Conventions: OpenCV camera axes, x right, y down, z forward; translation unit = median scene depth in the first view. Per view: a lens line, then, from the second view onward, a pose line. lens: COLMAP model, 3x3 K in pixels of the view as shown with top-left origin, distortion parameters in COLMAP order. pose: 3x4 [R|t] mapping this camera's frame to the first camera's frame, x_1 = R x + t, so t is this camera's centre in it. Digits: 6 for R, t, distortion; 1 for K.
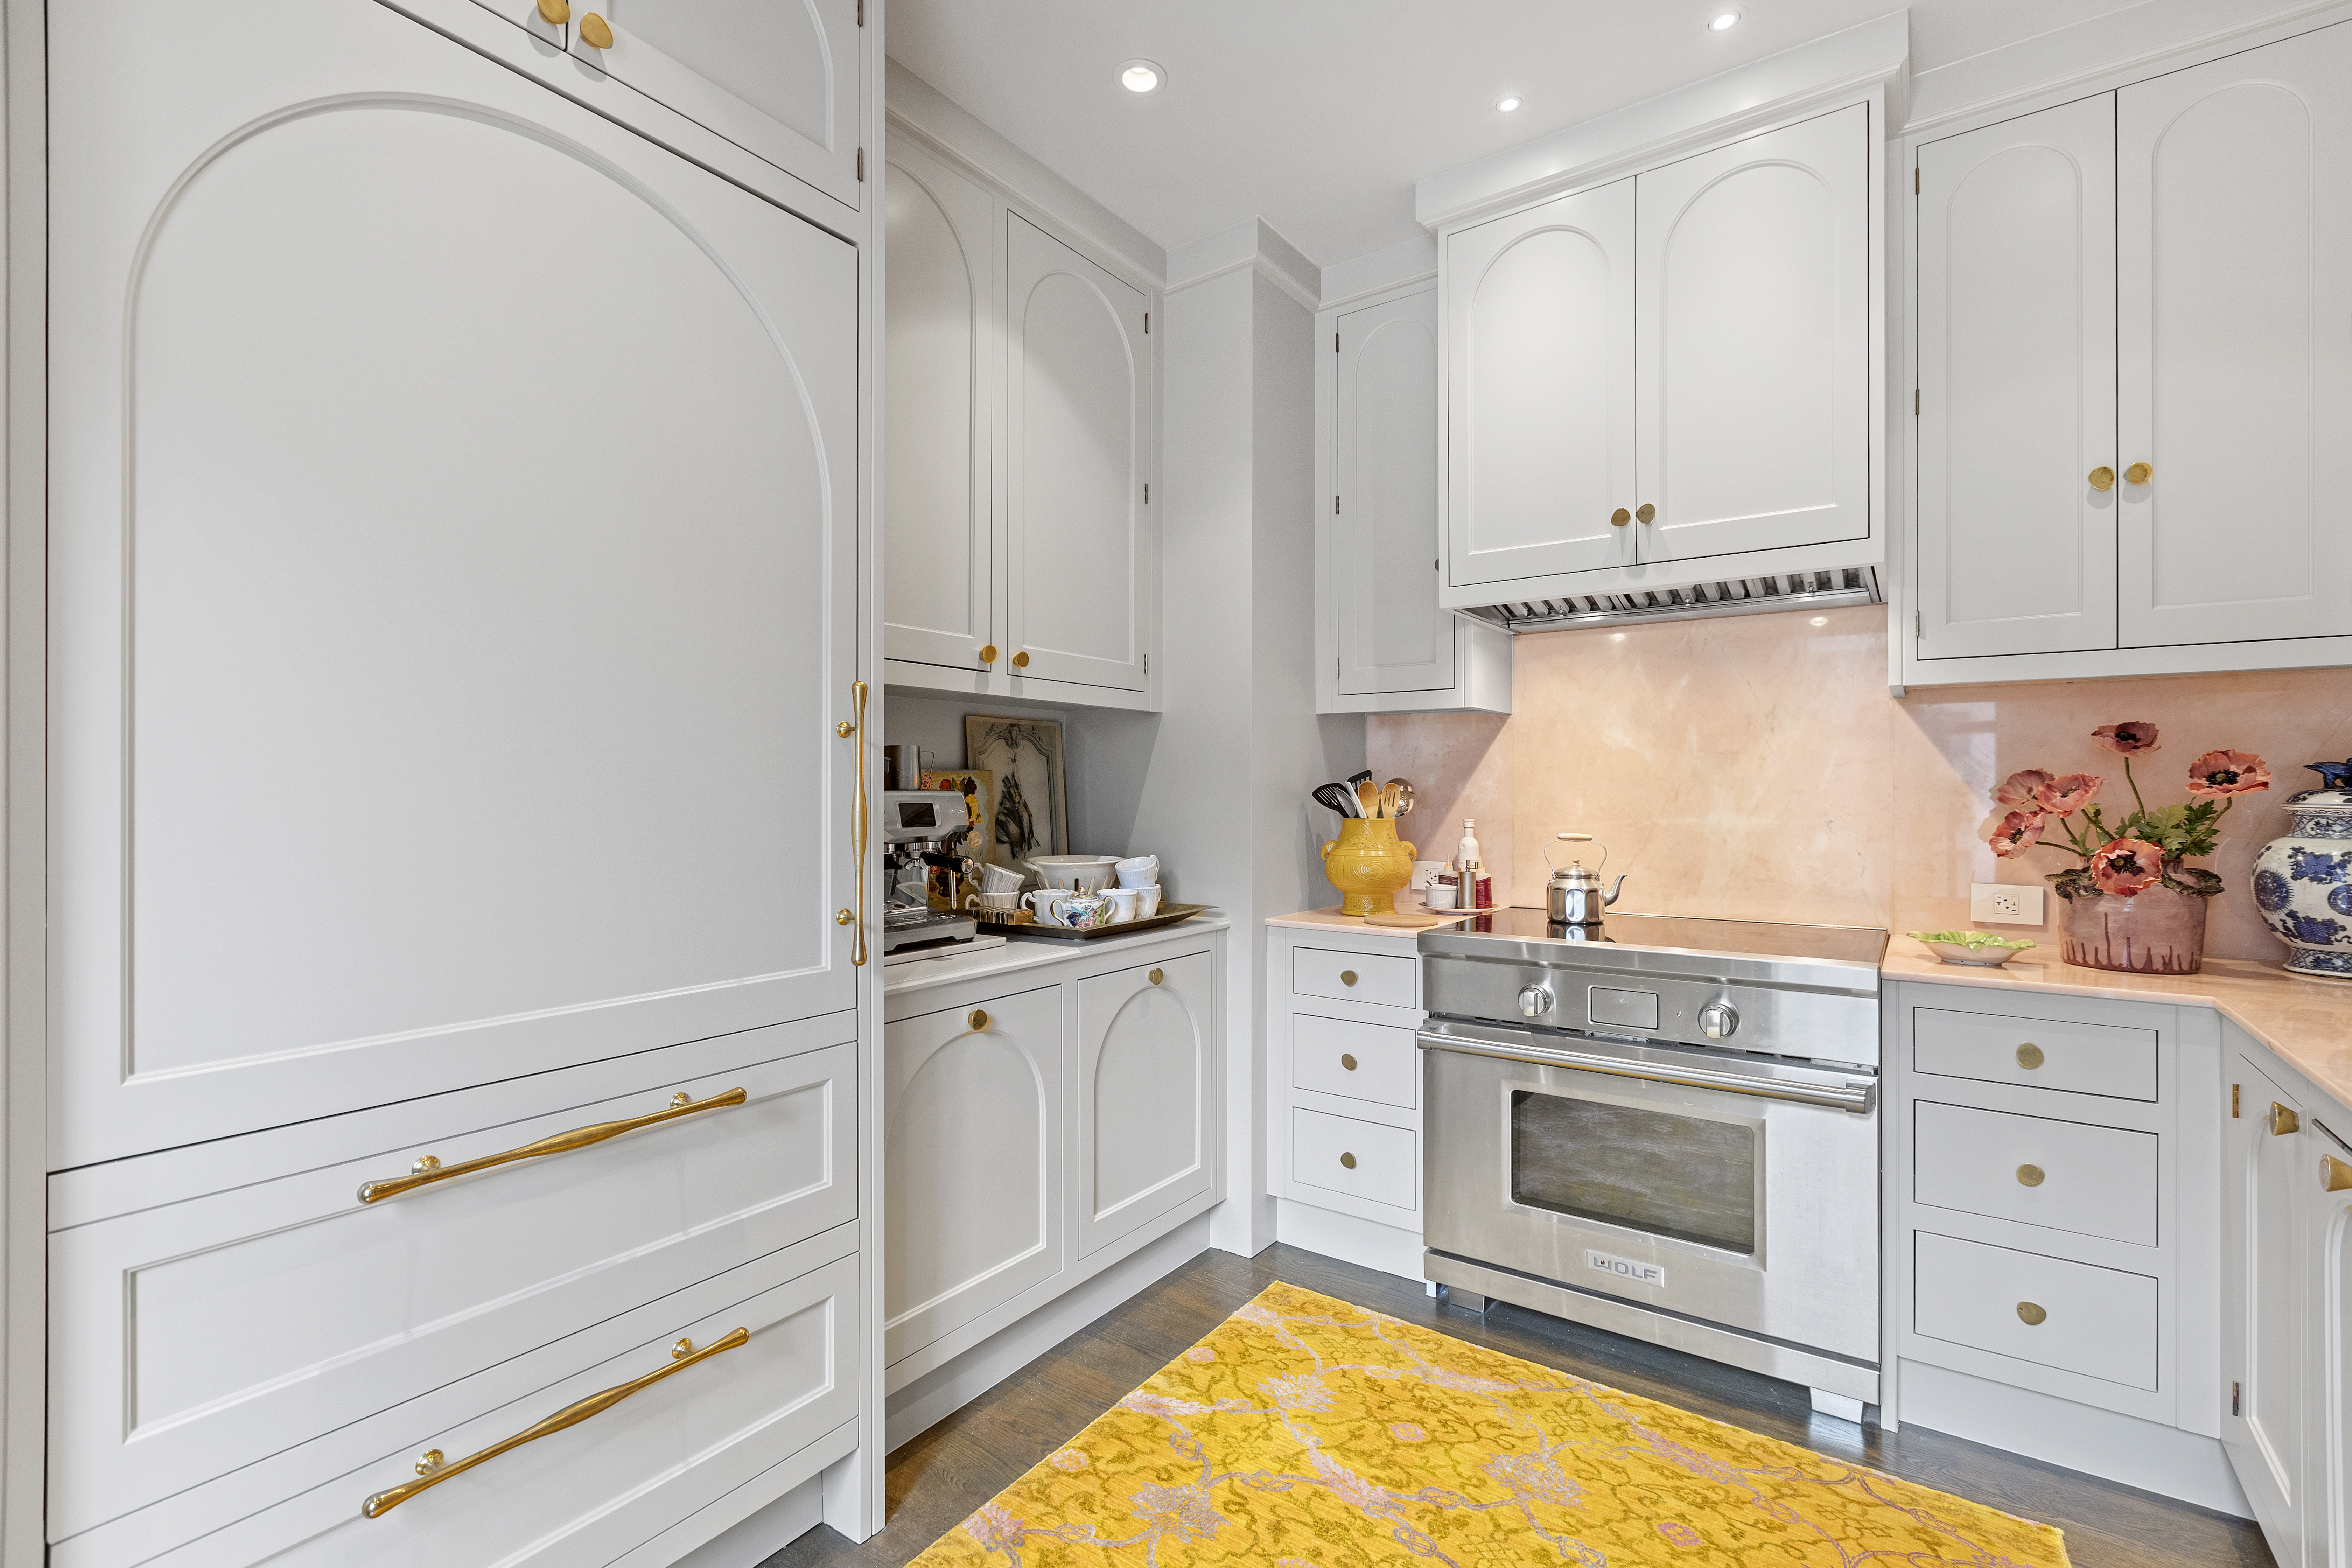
lens RADIAL K [[1041.7, 0, 1188.2], [0, 1041.7, 798.9], [0, 0, 1]] dist [-0.000461, -0.001063]
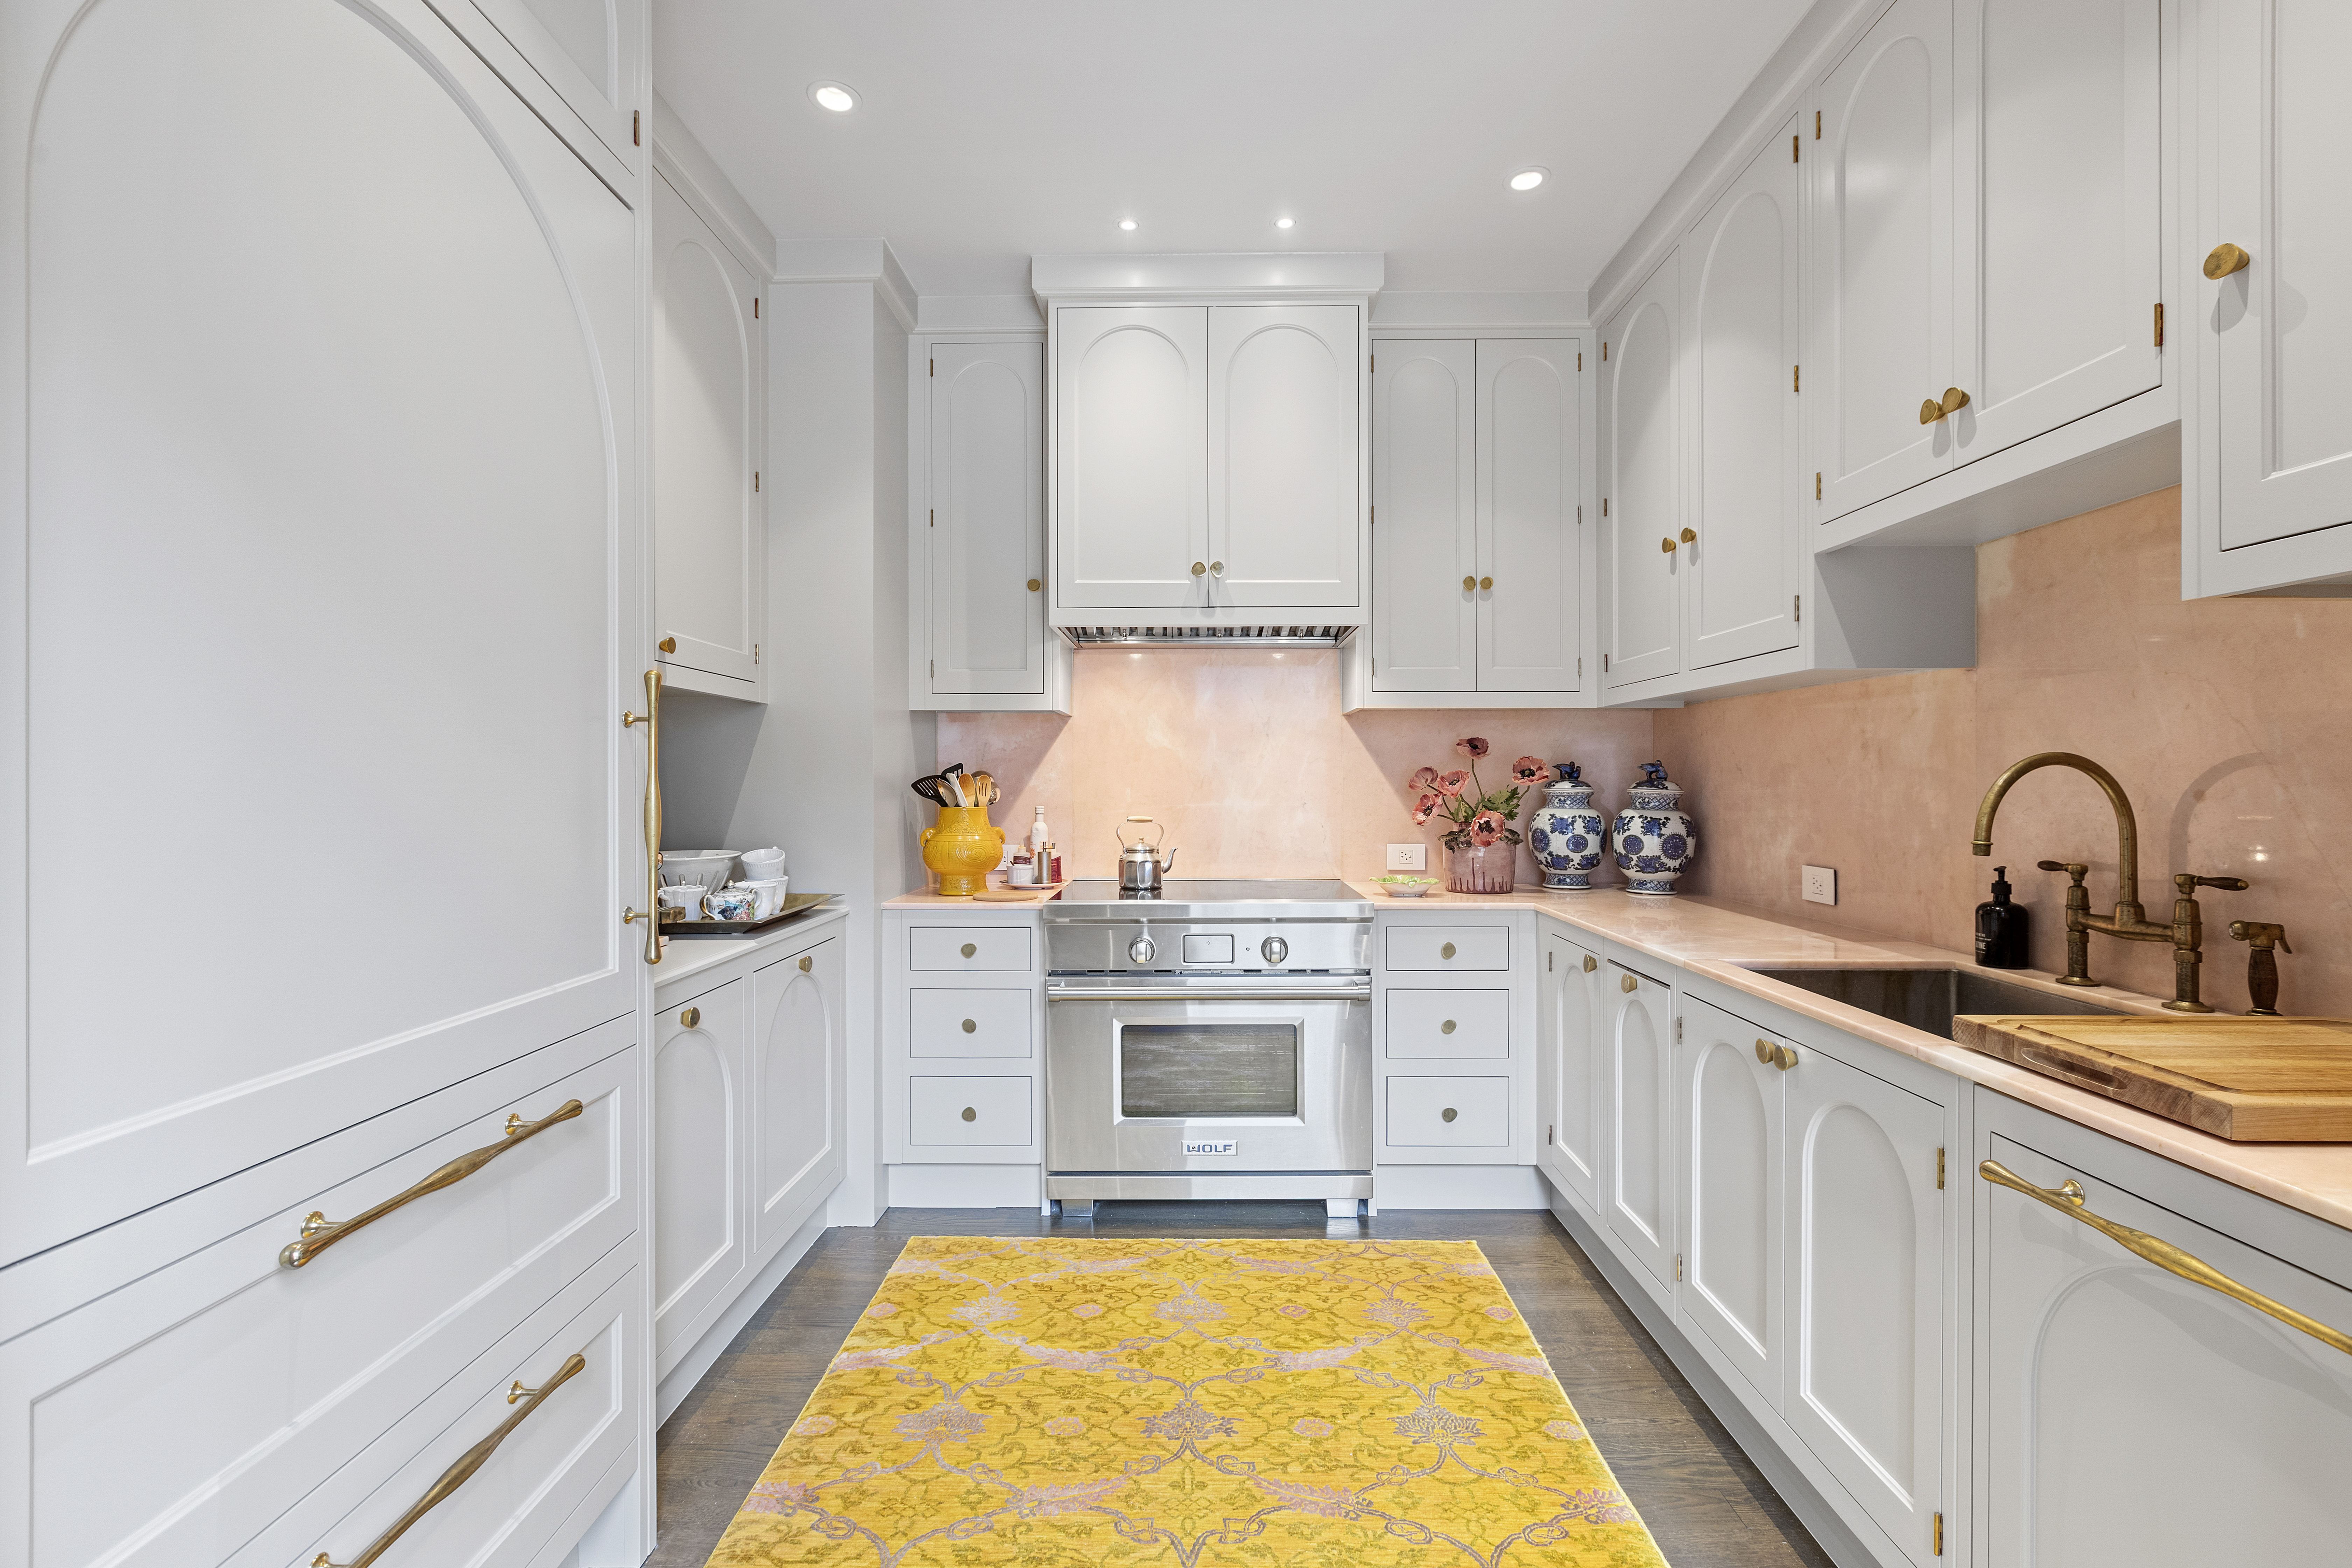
lens RADIAL K [[1041.7, 0, 1188.2], [0, 1041.7, 798.9], [0, 0, 1]] dist [-0.000461, -0.001063]
pose [[0.824258, -0.011253, 0.566103, -0.353785], [0.006588, 0.999925, 0.010284, 0.000337], [-0.566177, -0.004747, 0.824270, -0.060577]]
